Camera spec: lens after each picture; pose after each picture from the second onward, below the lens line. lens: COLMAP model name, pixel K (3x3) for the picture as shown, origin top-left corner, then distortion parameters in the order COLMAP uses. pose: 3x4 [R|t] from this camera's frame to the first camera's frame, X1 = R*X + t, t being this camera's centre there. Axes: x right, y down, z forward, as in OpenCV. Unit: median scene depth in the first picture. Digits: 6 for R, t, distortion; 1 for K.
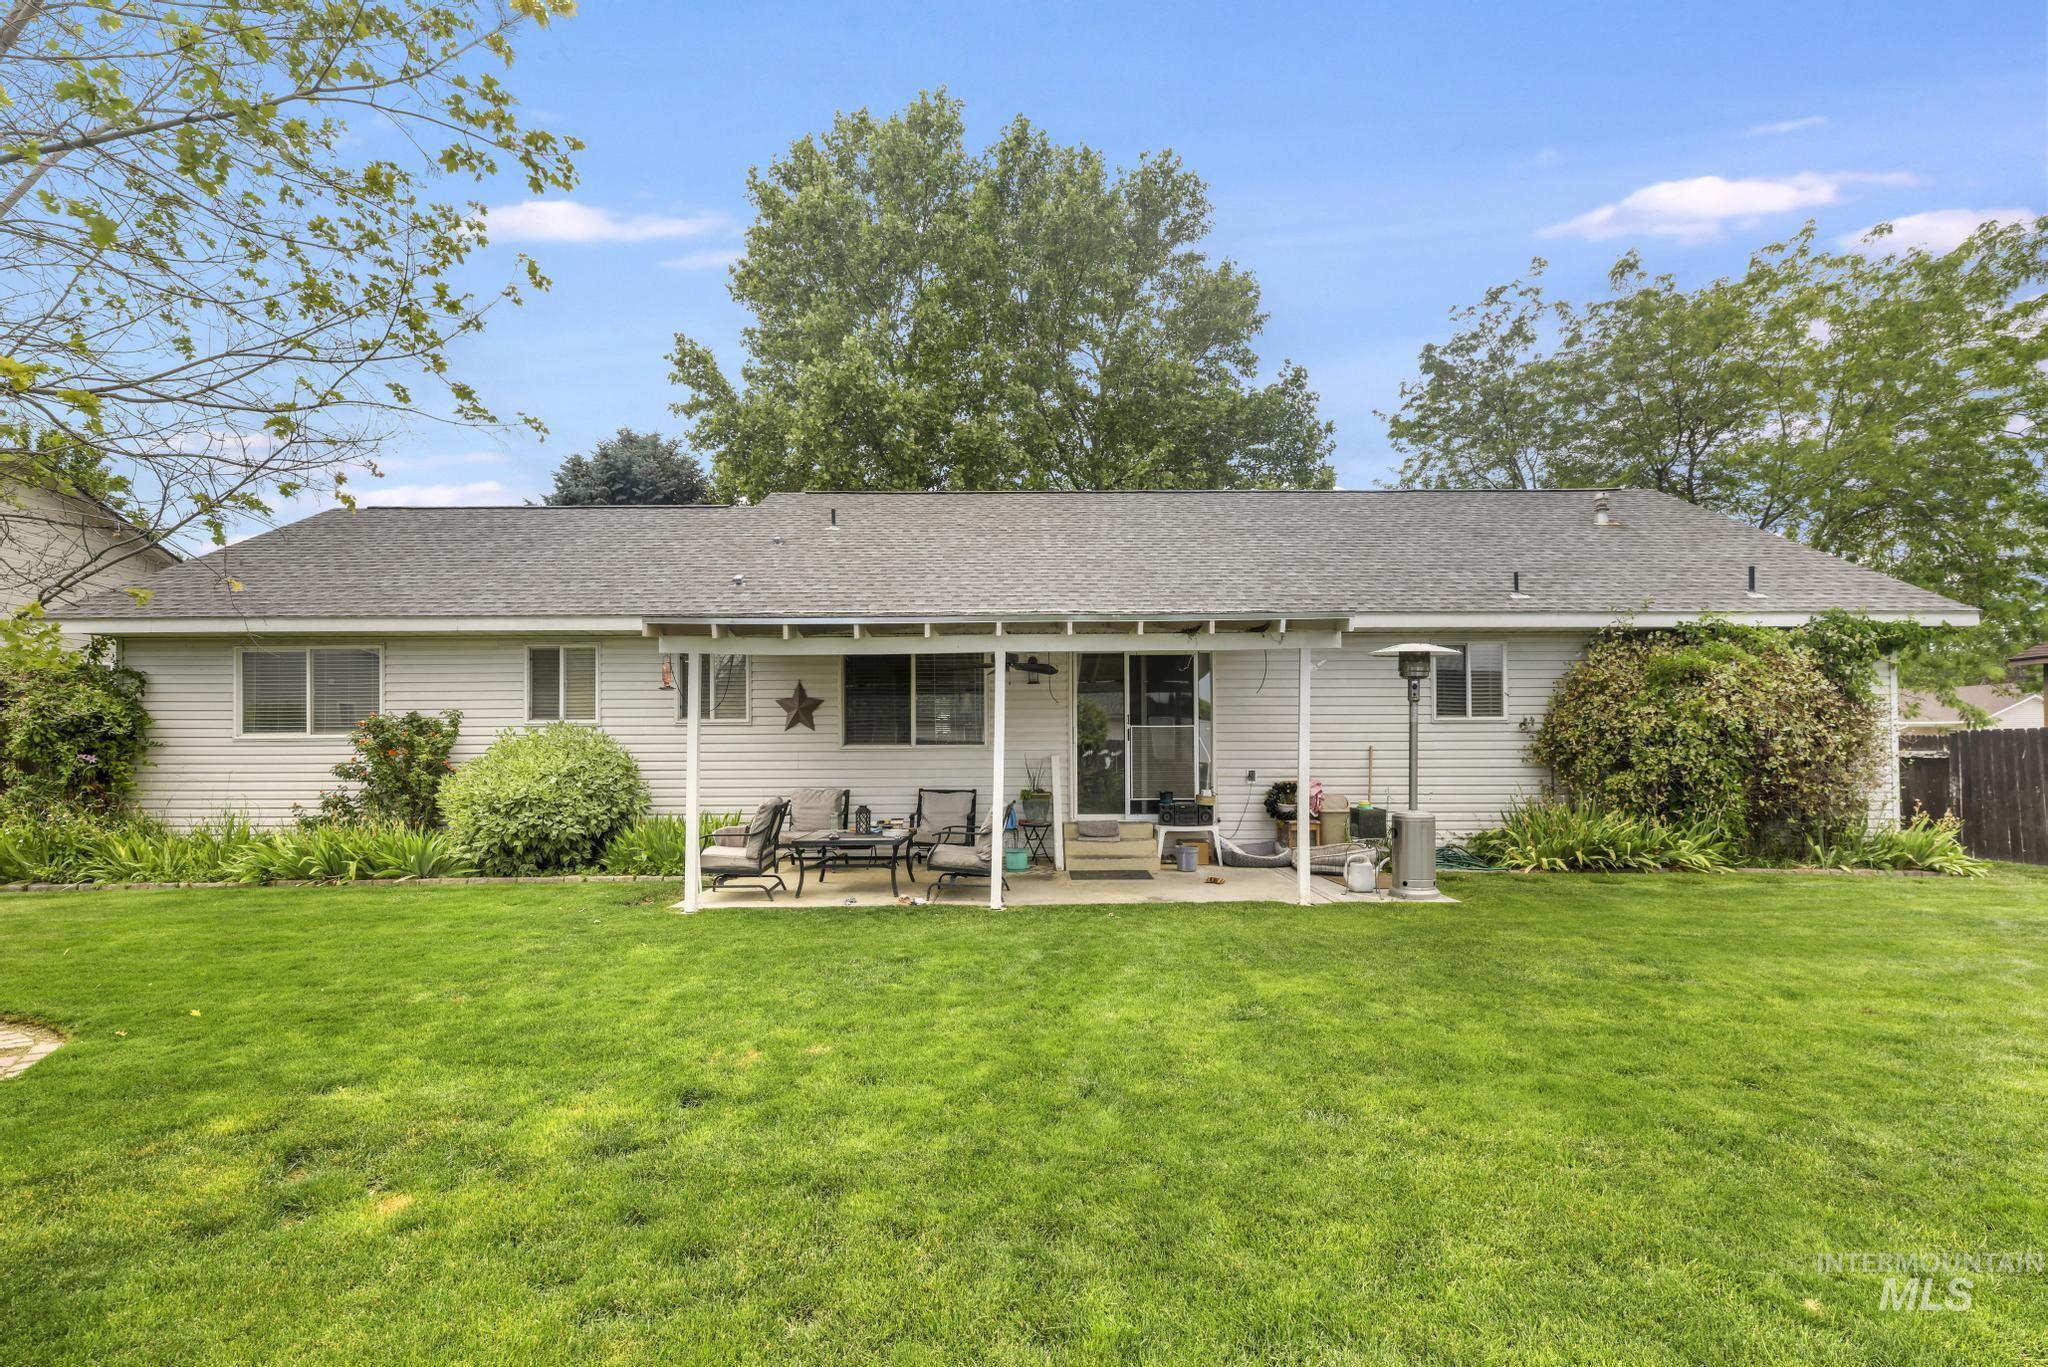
lens RADIAL K [[1025.6, 0, 1024.7], [0, 1025.6, 759.3], [0, 0, 1]] dist [0.000906, 0.000192]
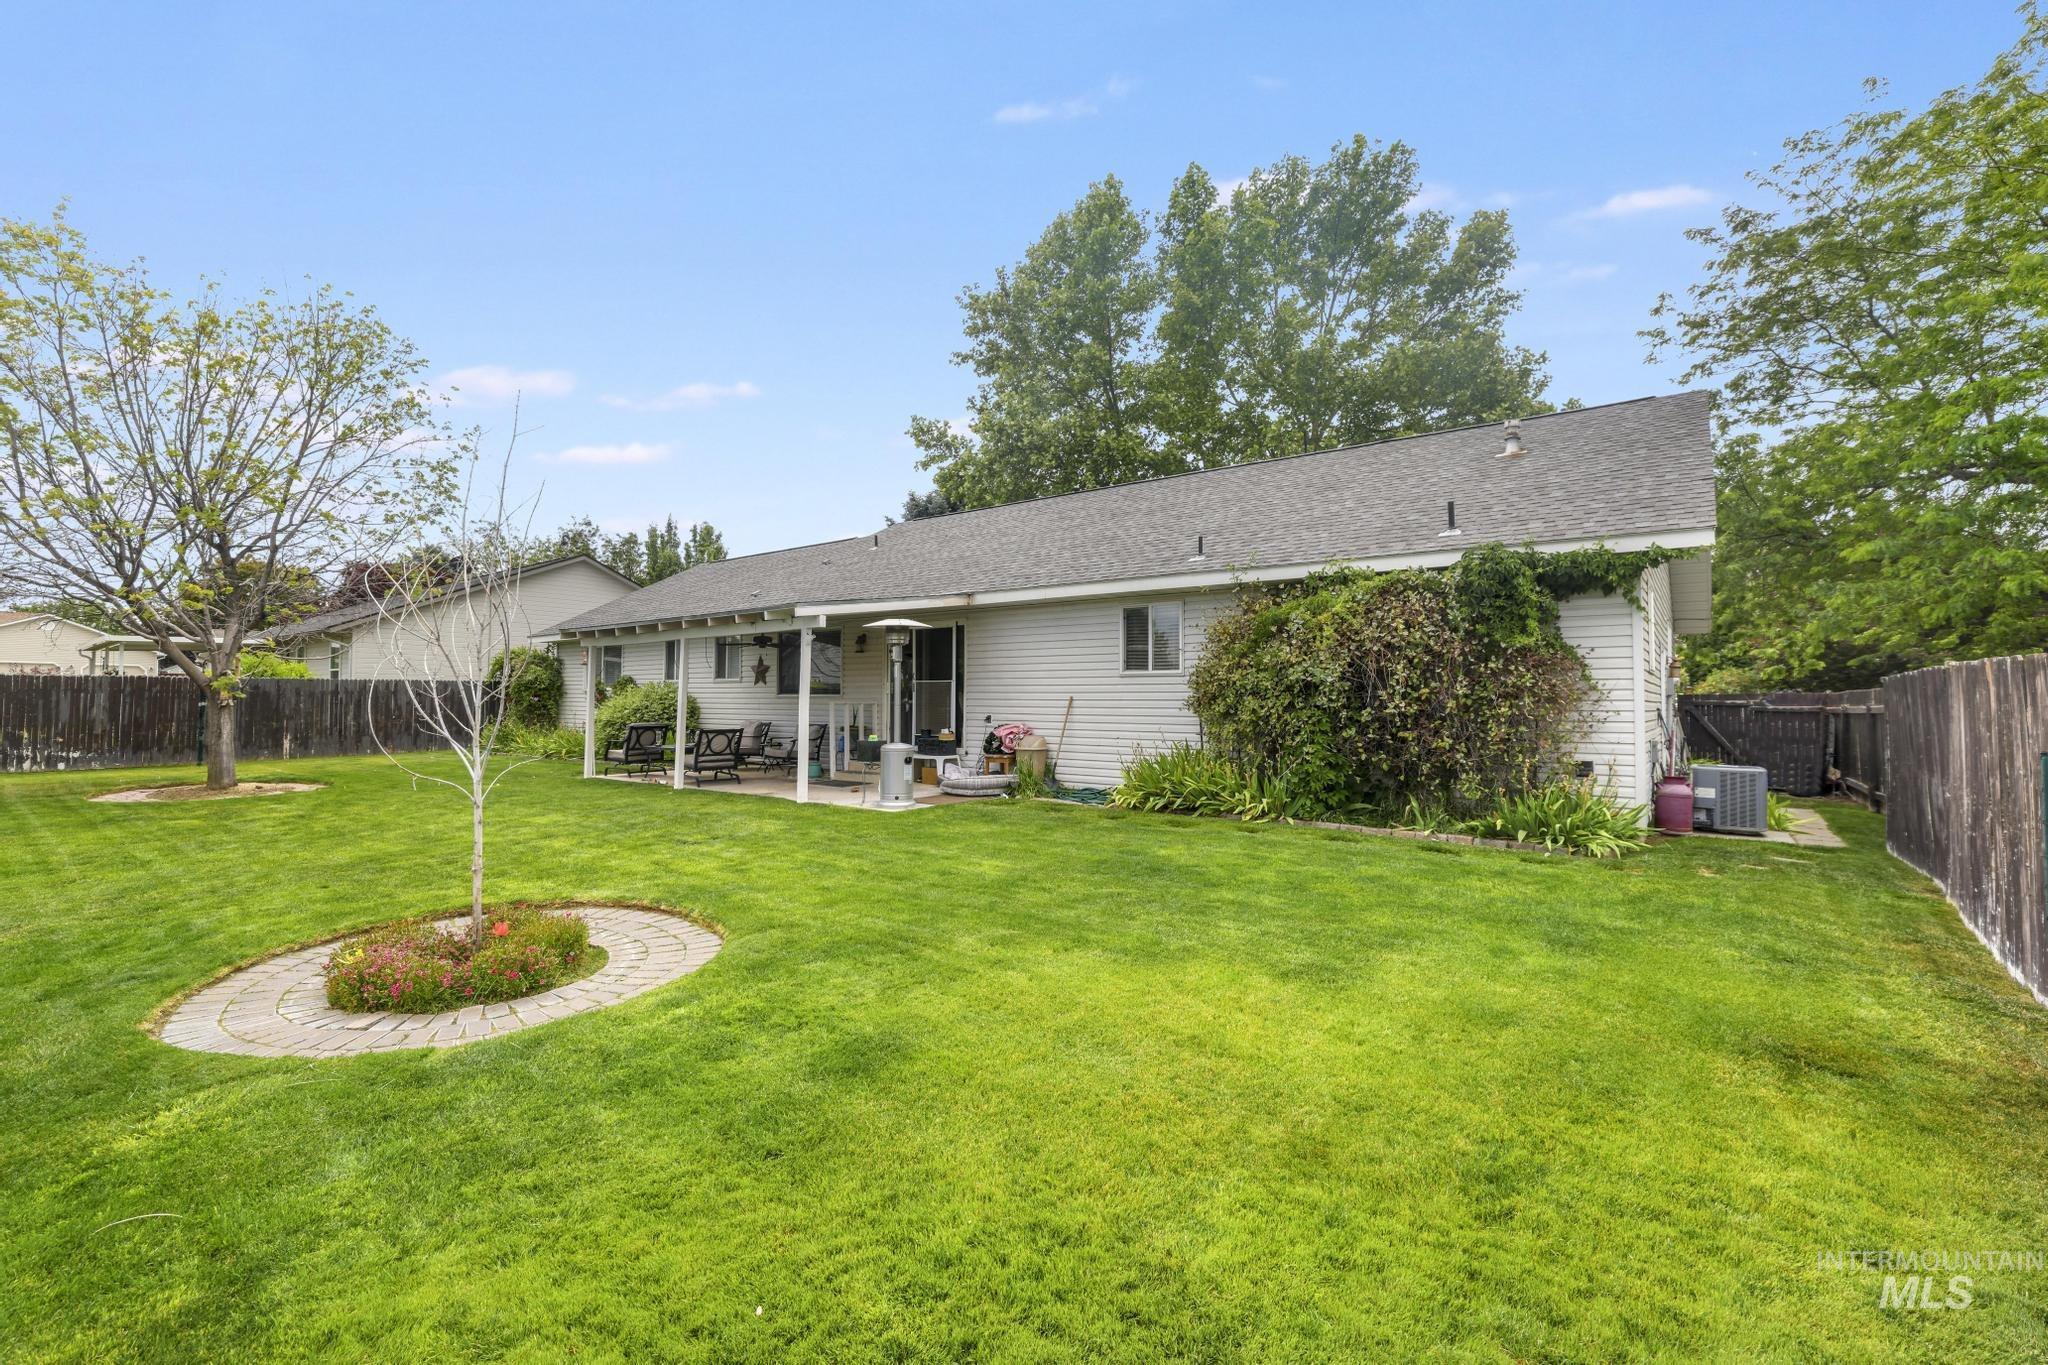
lens RADIAL K [[872.7, 0, 1024.0], [0, 872.7, 682.5], [0, 0, 1]] dist [-0.000606, -0.000158]
pose [[0.795848, -0.005341, -0.605473, 0.898890], [-0.006585, 0.999826, -0.017474, -0.010982], [0.605460, 0.017894, 0.795674, 0.159160]]
